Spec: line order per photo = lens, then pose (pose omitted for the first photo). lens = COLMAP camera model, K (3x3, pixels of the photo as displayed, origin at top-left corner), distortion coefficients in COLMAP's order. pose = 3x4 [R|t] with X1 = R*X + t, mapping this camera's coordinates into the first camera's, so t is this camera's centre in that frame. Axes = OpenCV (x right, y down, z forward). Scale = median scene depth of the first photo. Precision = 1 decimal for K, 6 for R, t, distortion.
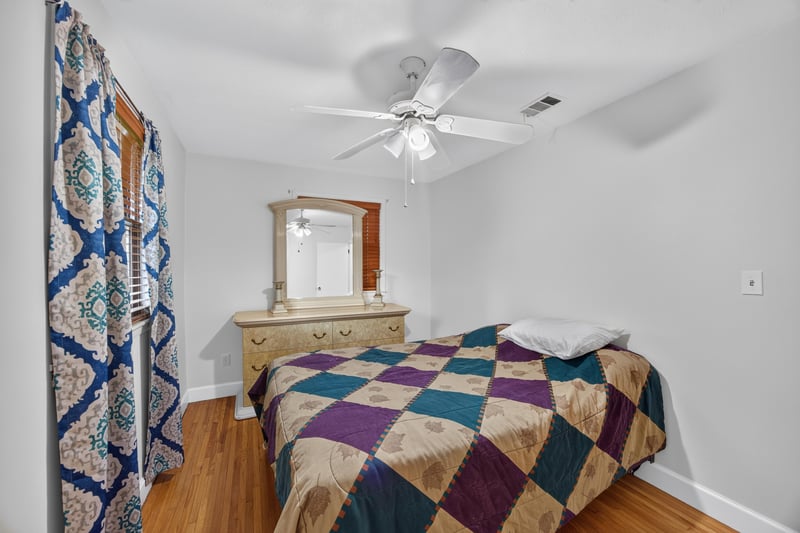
lens RADIAL K [[315.4, 0, 400.0], [0, 315.4, 266.5], [0, 0, 1]] dist [-0.019318, 0.000104]
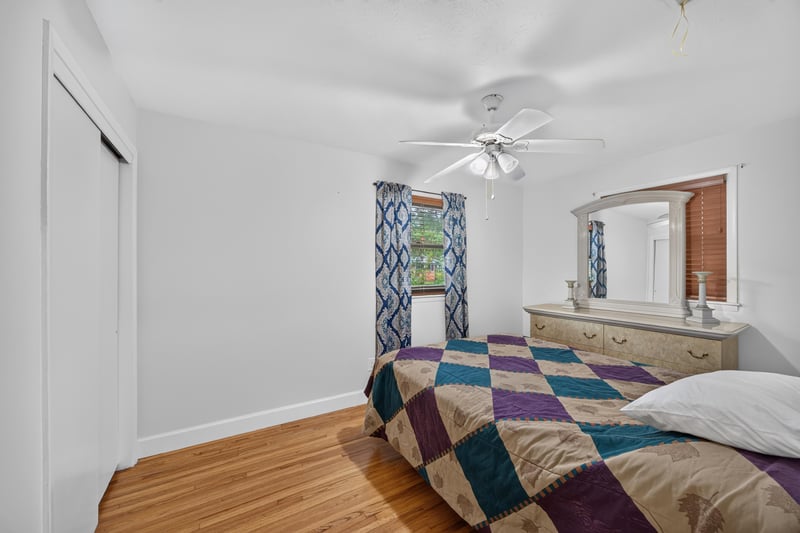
lens RADIAL K [[315.4, 0, 400.0], [0, 315.4, 266.5], [0, 0, 1]] dist [-0.019318, 0.000104]
pose [[0.084629, -0.000187, -0.996412, 1.153823], [-0.000129, 1.000000, -0.000199, -0.002079], [0.996412, 0.000145, 0.084629, 0.517946]]
